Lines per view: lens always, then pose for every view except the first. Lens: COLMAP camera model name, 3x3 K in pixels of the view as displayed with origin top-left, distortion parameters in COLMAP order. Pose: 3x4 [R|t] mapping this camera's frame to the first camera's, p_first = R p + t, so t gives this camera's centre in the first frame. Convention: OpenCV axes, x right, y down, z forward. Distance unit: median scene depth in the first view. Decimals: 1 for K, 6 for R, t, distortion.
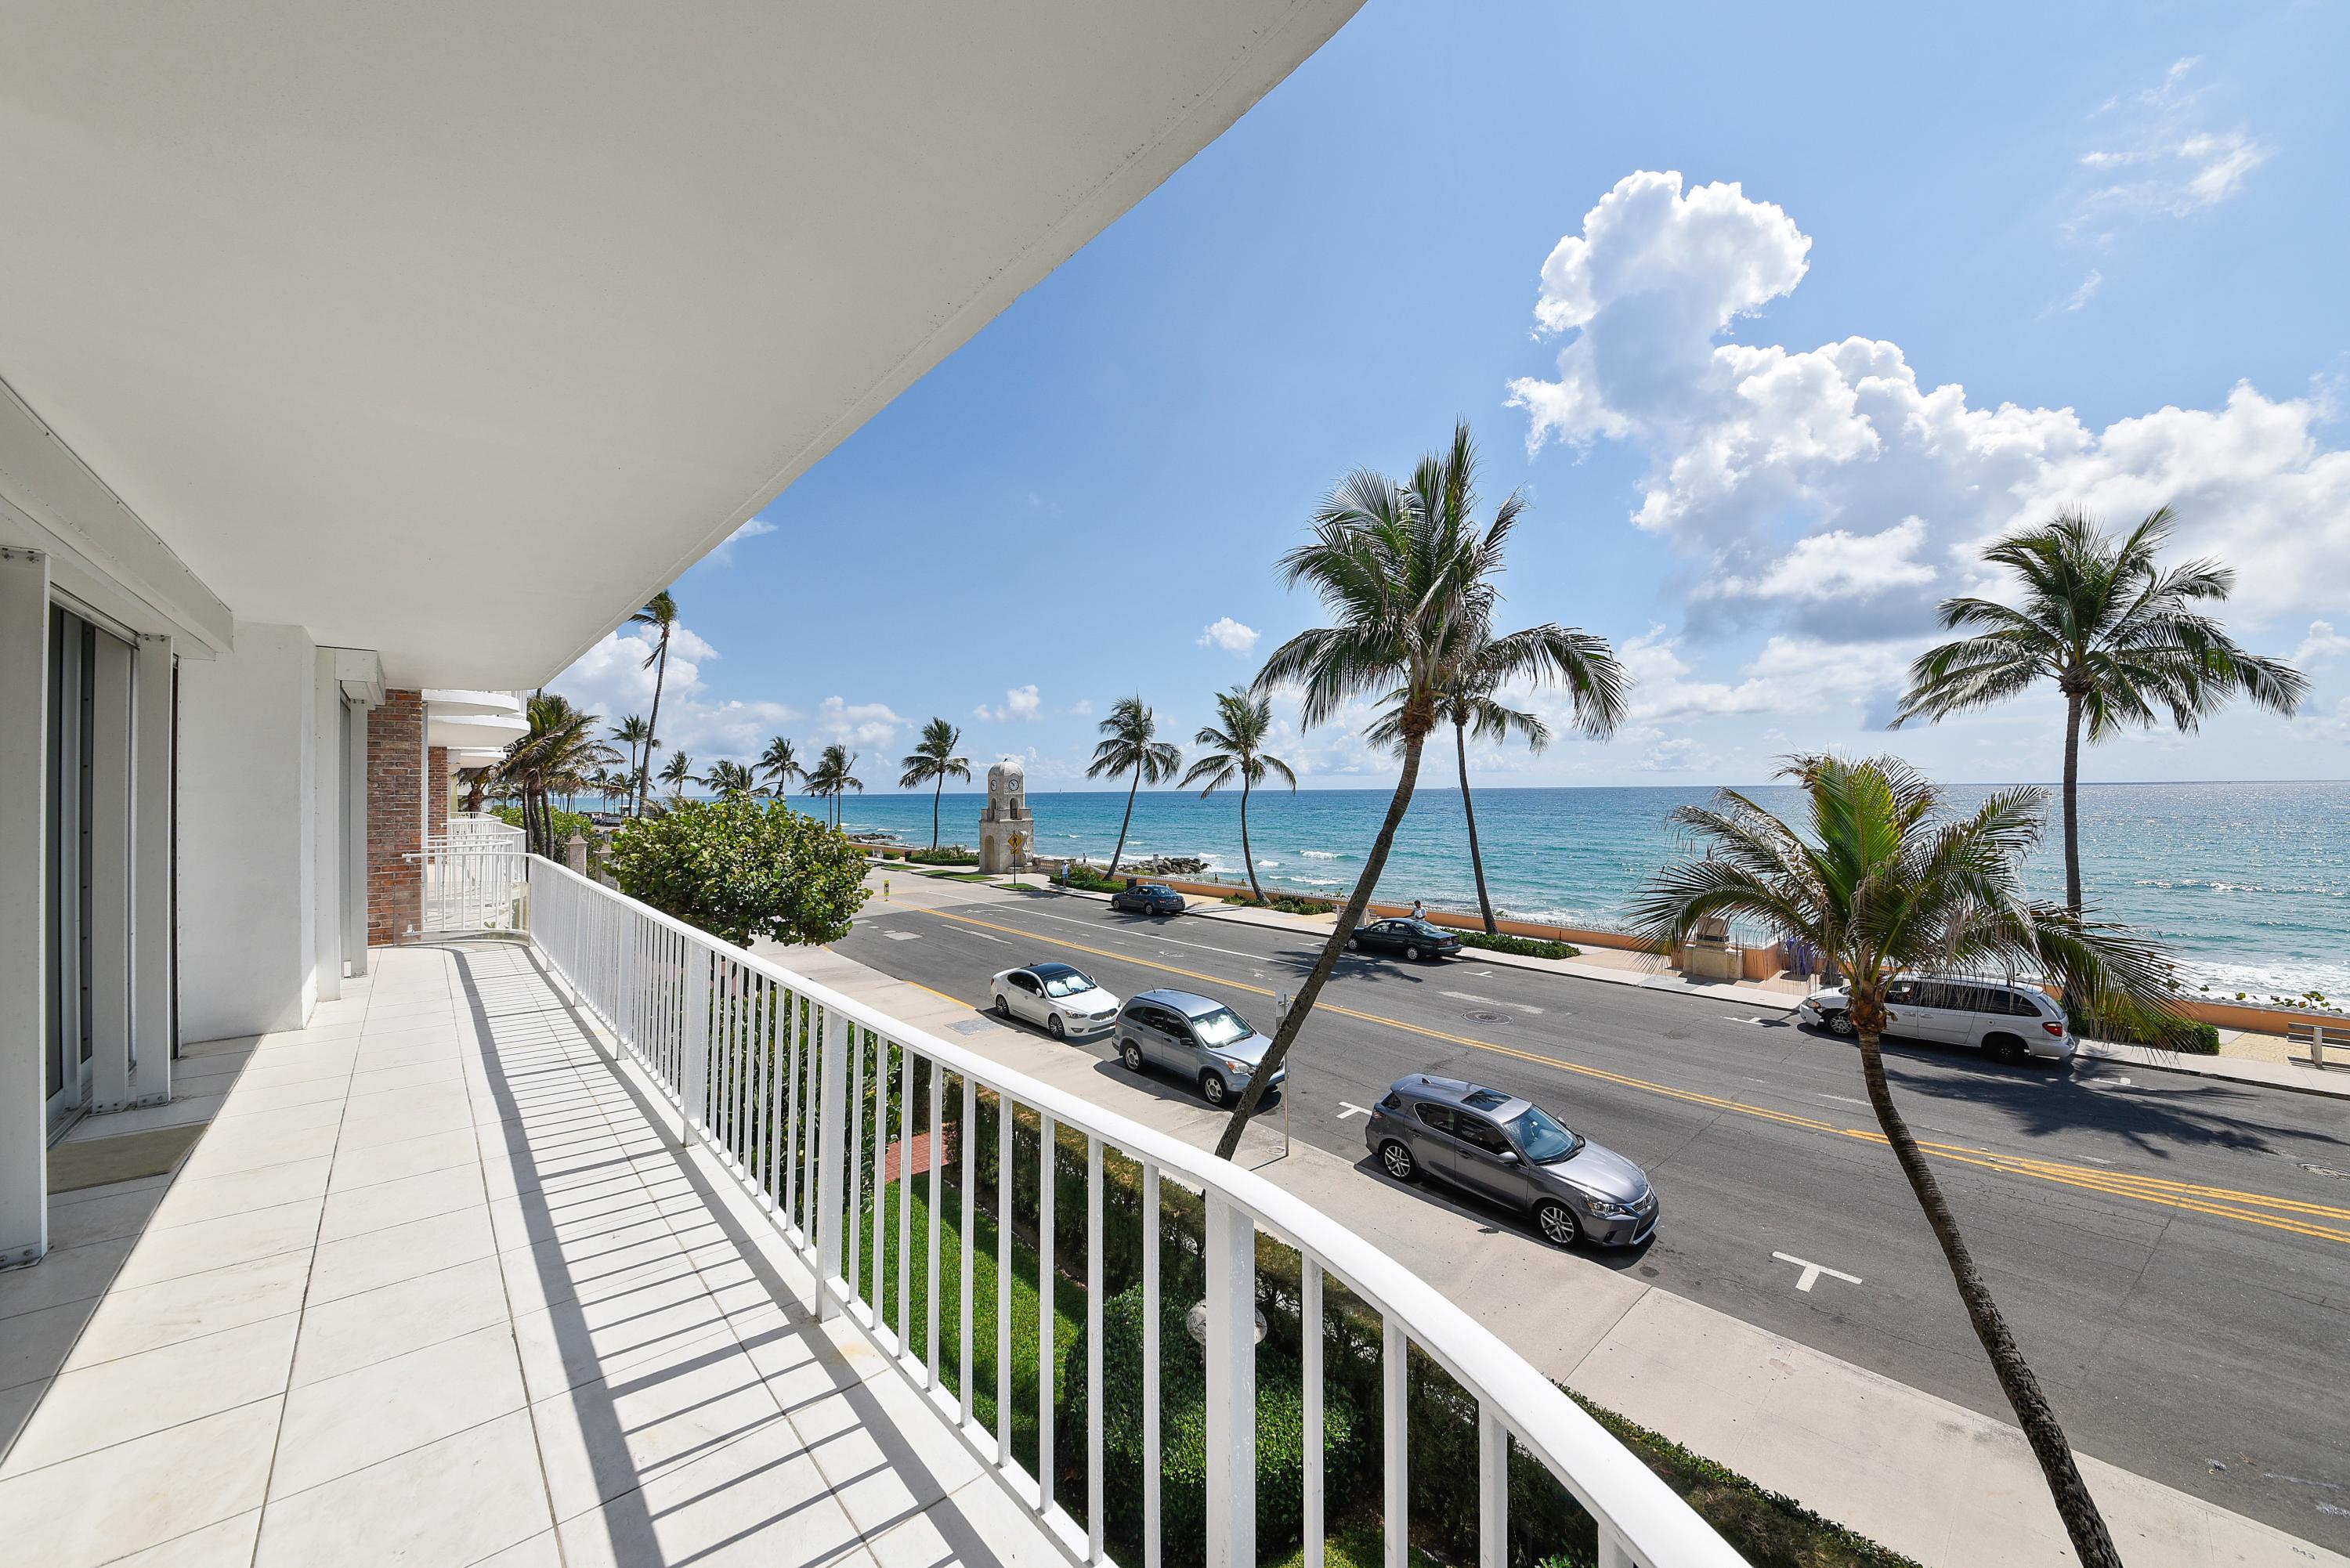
lens RADIAL K [[794.6, 0, 1175.0], [0, 794.6, 784.0], [0, 0, 1]] dist [-0.013774, -0.000098]
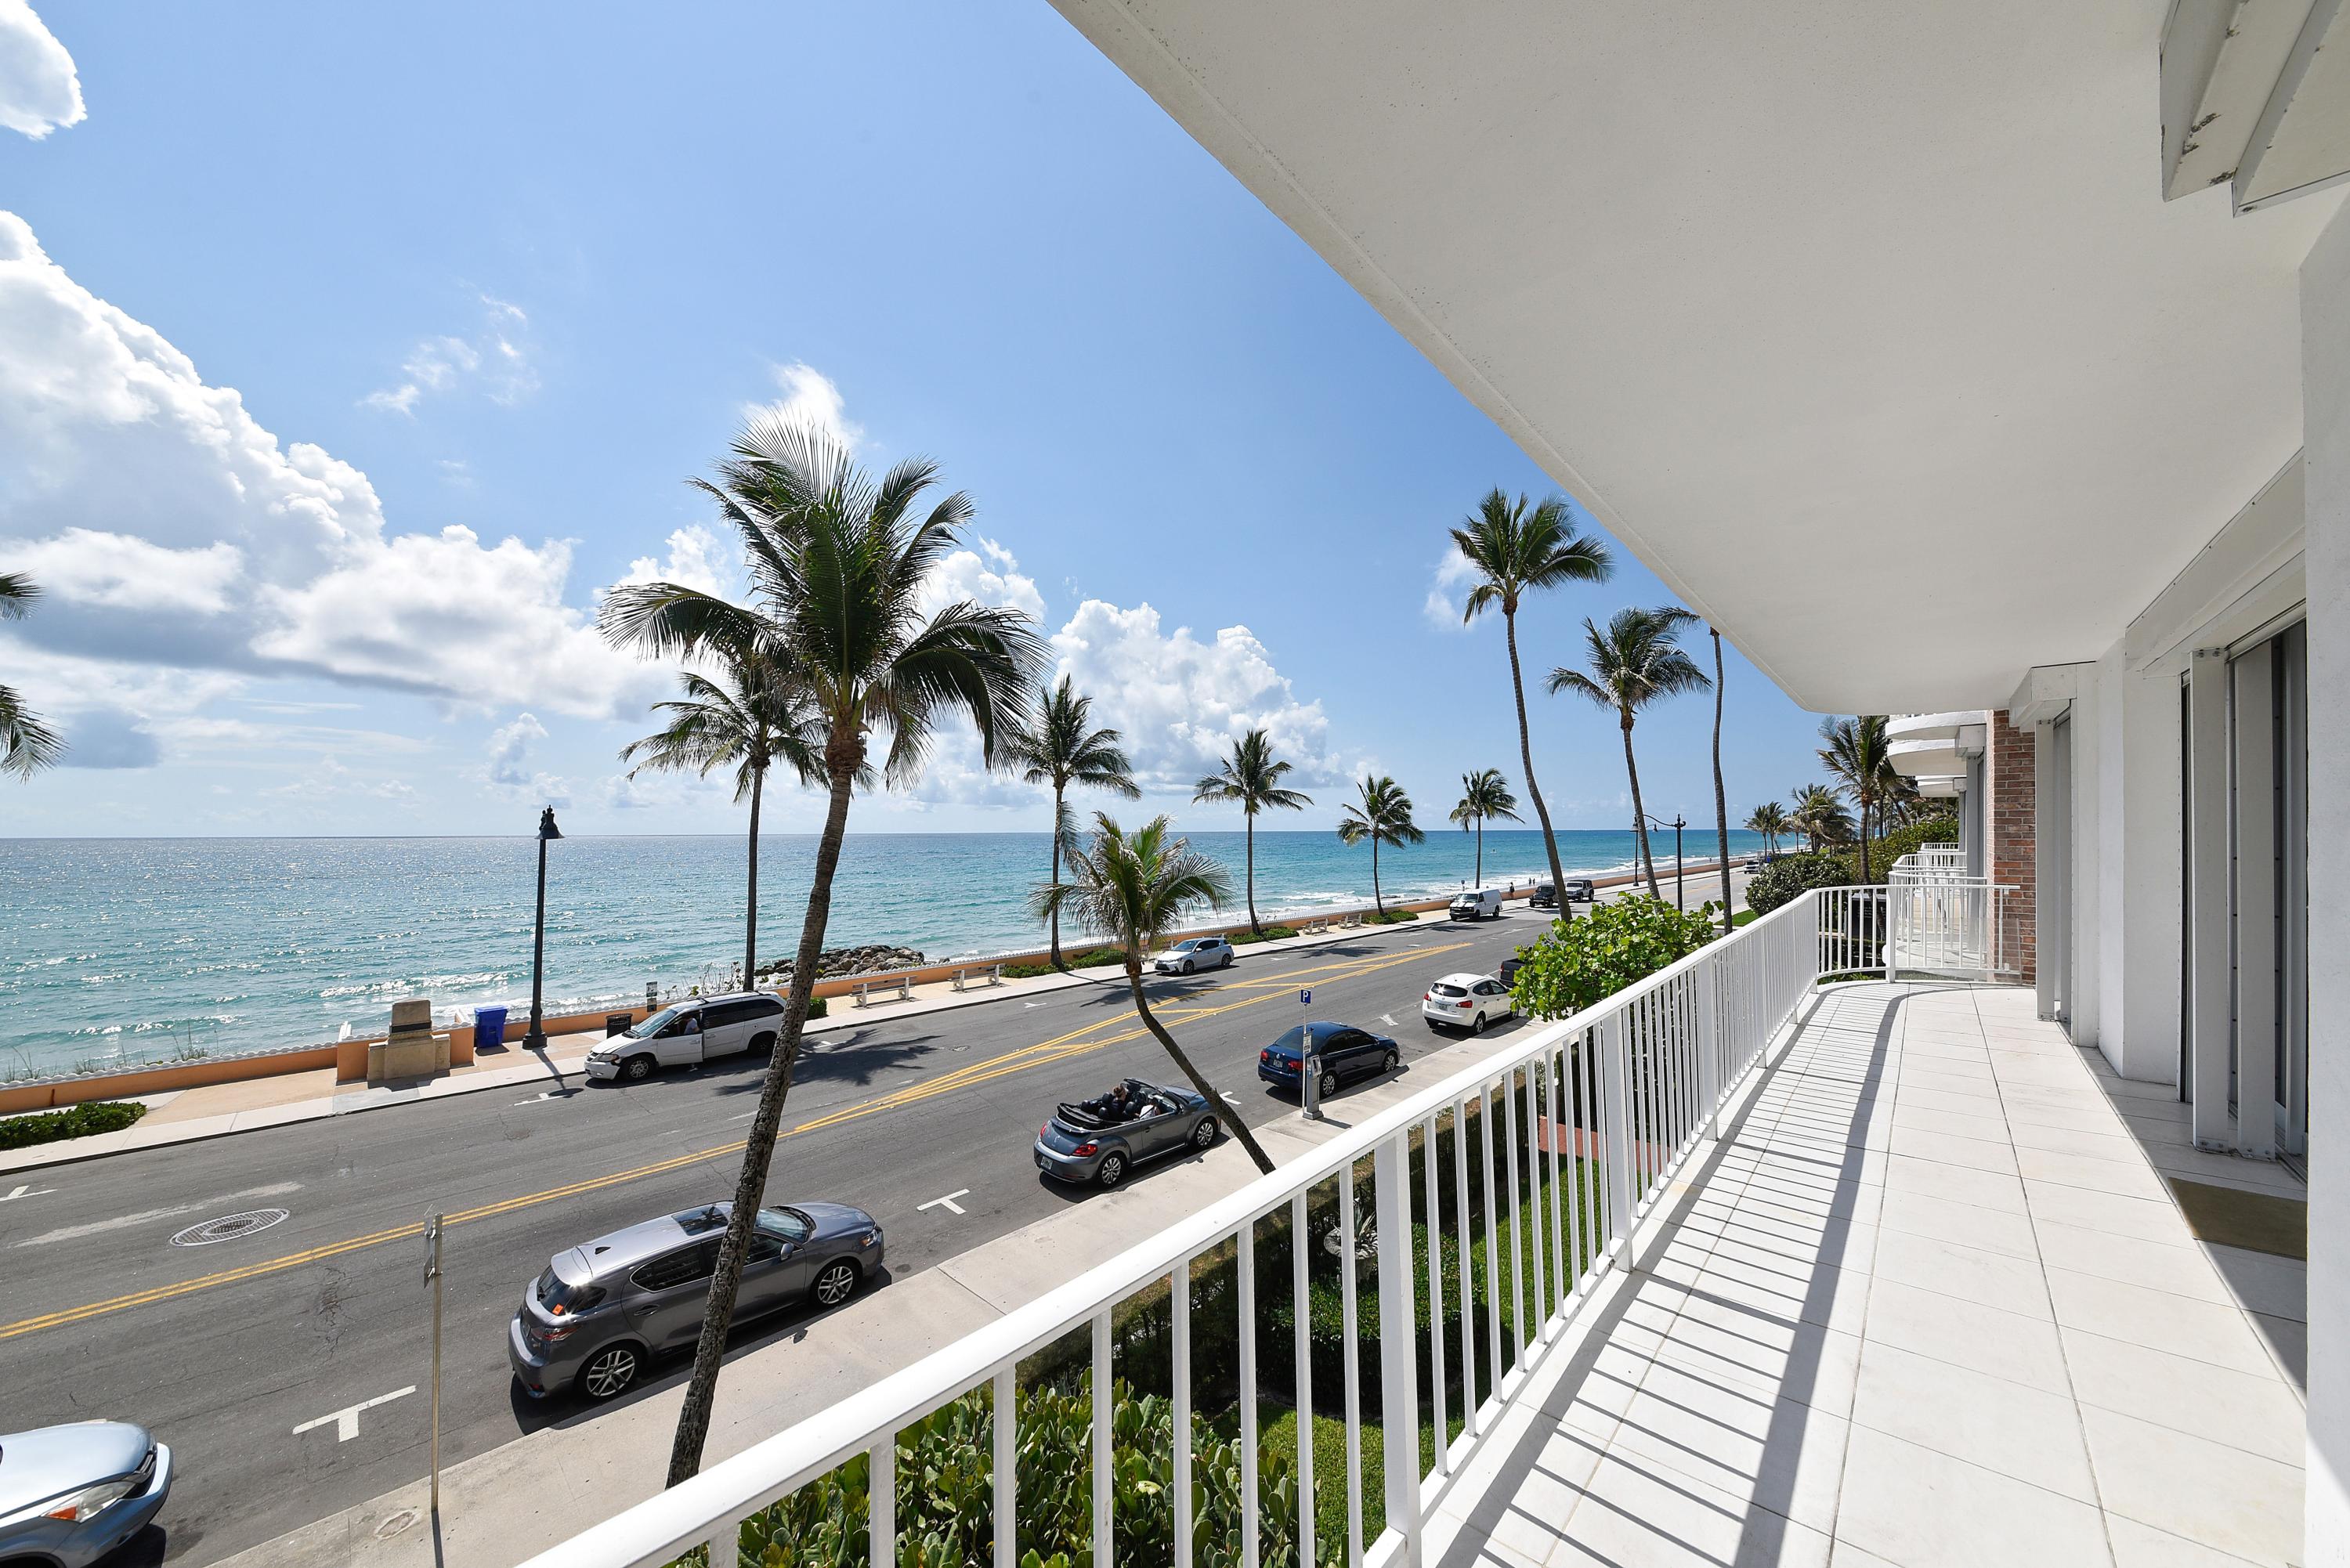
lens RADIAL K [[801.2, 0, 1175.0], [0, 801.2, 784.0], [0, 0, 1]] dist [0.000890, 0.000040]
pose [[-0.052162, 0.073197, 0.995952, -0.522017], [0.002139, 0.997316, -0.073185, -0.004484], [-0.998636, -0.001687, -0.052179, 0.532974]]
